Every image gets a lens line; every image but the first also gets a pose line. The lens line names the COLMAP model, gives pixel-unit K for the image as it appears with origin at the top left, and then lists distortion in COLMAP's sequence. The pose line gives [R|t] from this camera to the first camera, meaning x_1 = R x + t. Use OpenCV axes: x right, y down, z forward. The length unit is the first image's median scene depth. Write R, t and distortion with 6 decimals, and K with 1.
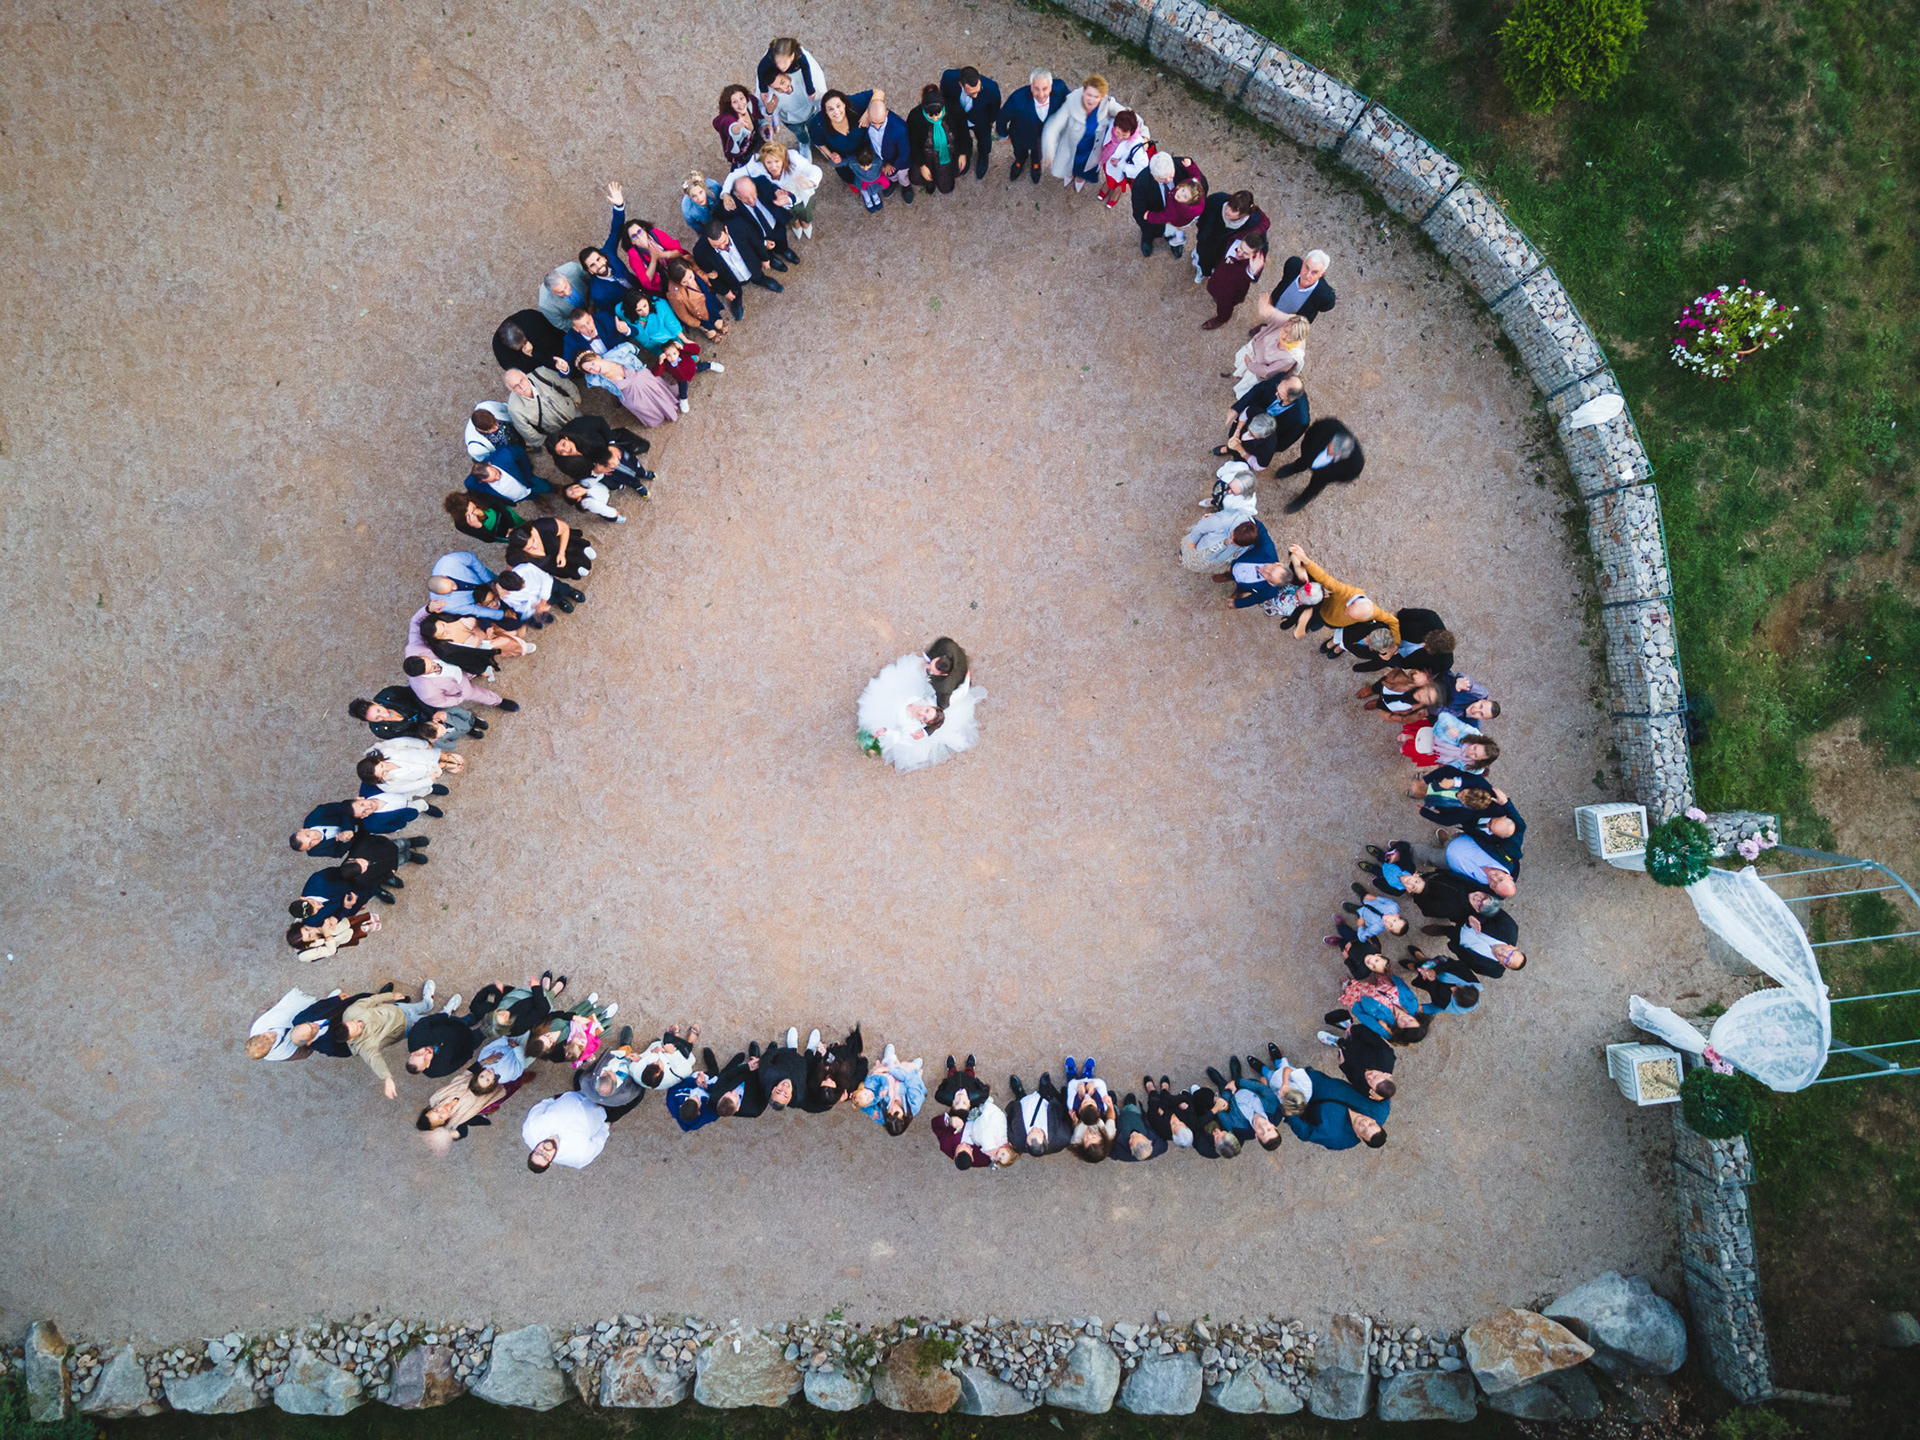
lens RADIAL K [[1440.7, 0, 957.7], [0, 1440.7, 718.2], [0, 0, 1]] dist [0.015228, 0.001708]
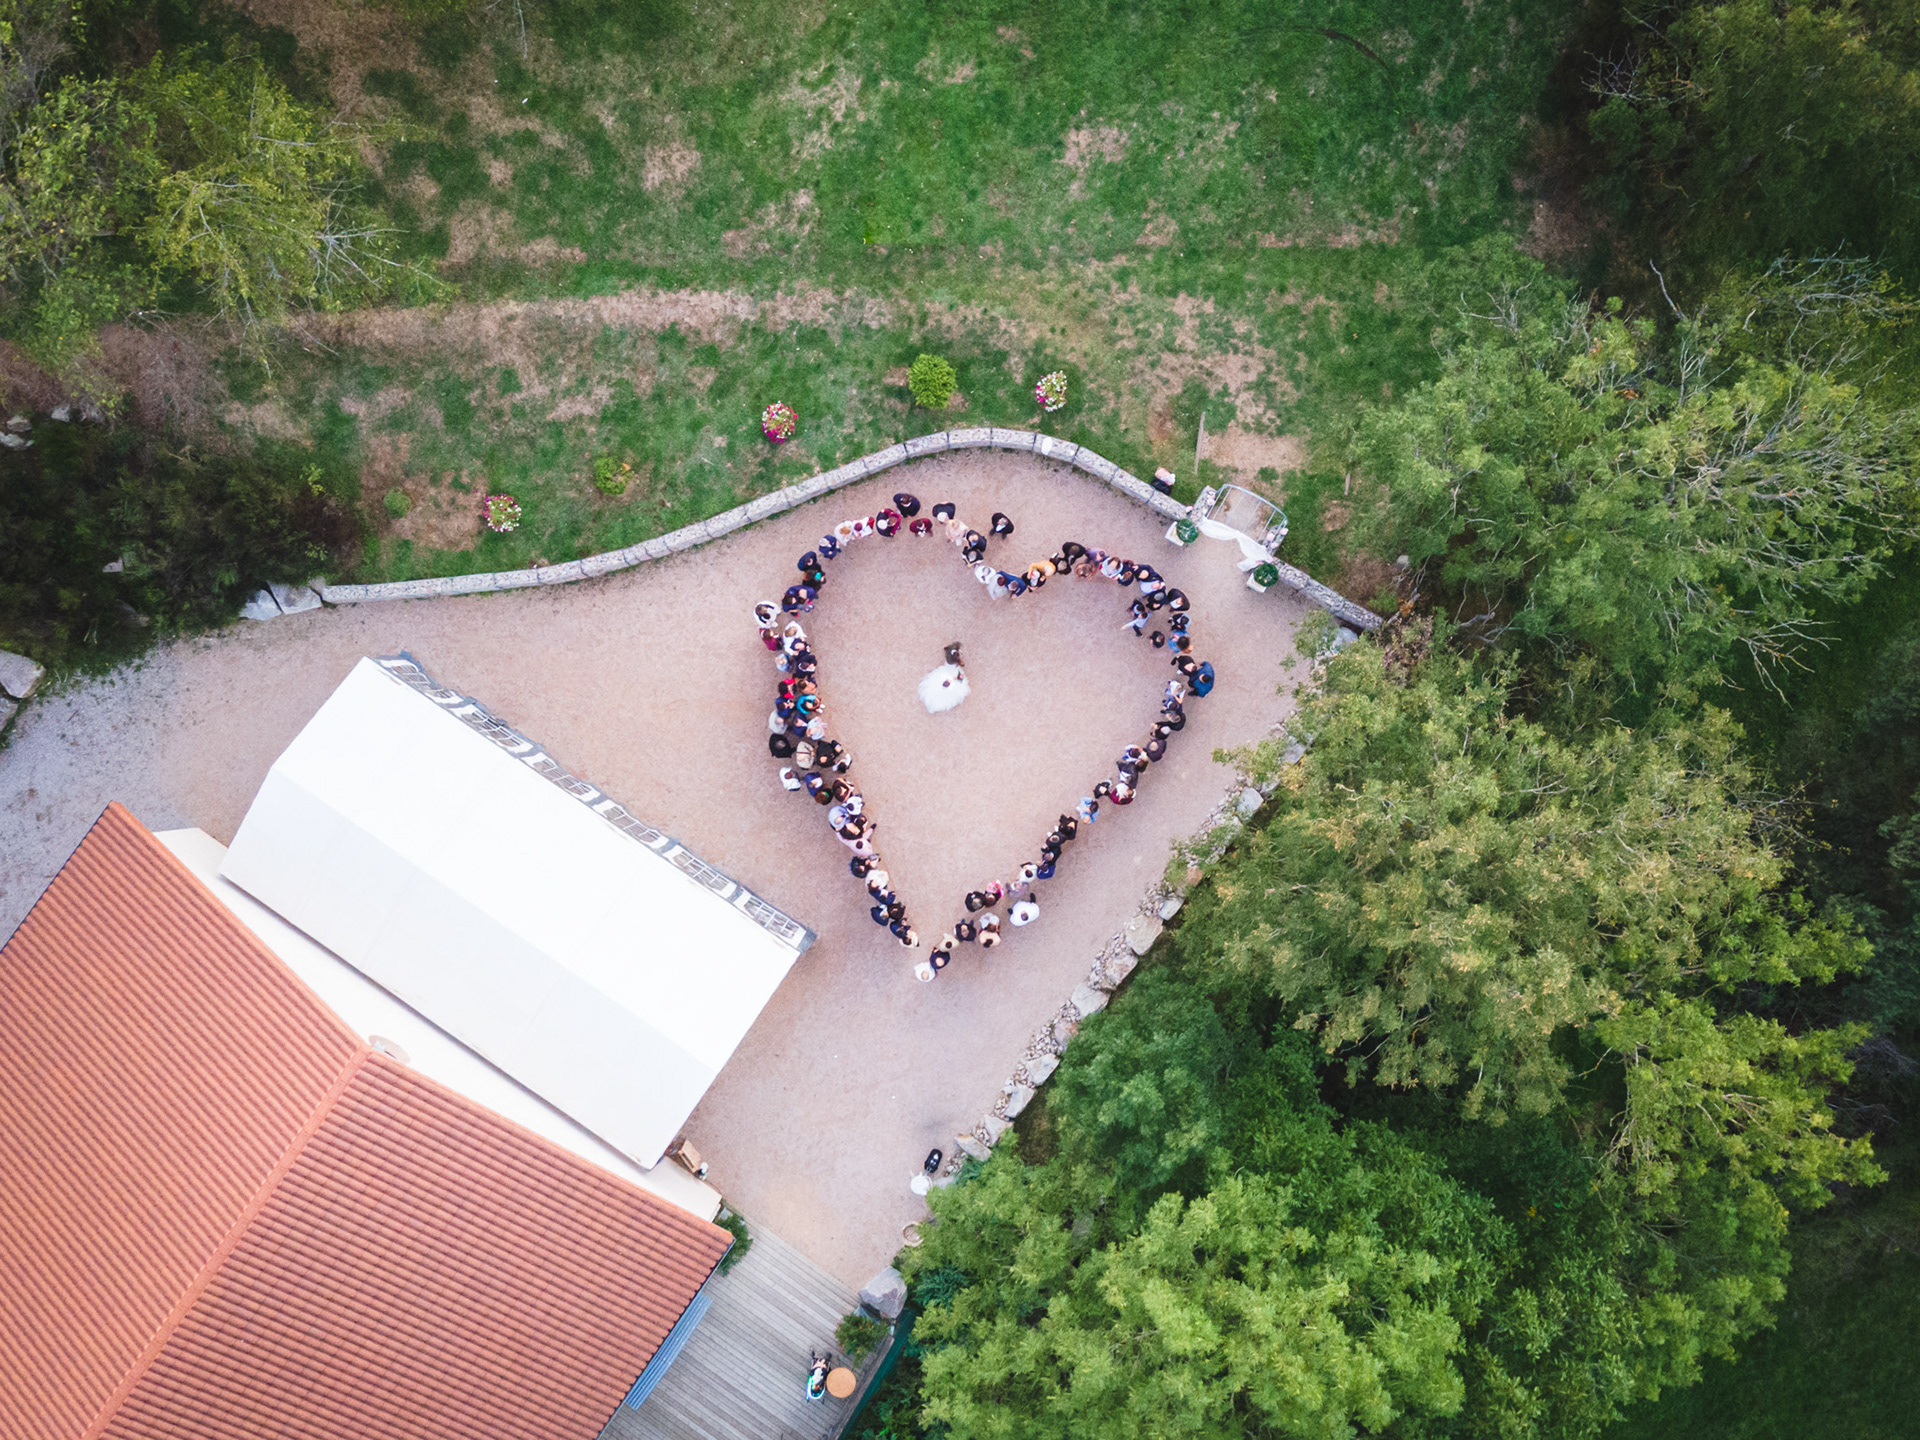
lens RADIAL K [[1440.7, 0, 965.0], [0, 1440.7, 718.6], [0, 0, 1]] dist [0.015228, 0.001708]
pose [[0.614114, -0.789077, -0.014905, -0.008176], [0.789195, 0.614130, 0.004016, -0.032680], [0.005985, -0.014230, 0.999881, -1.641162]]
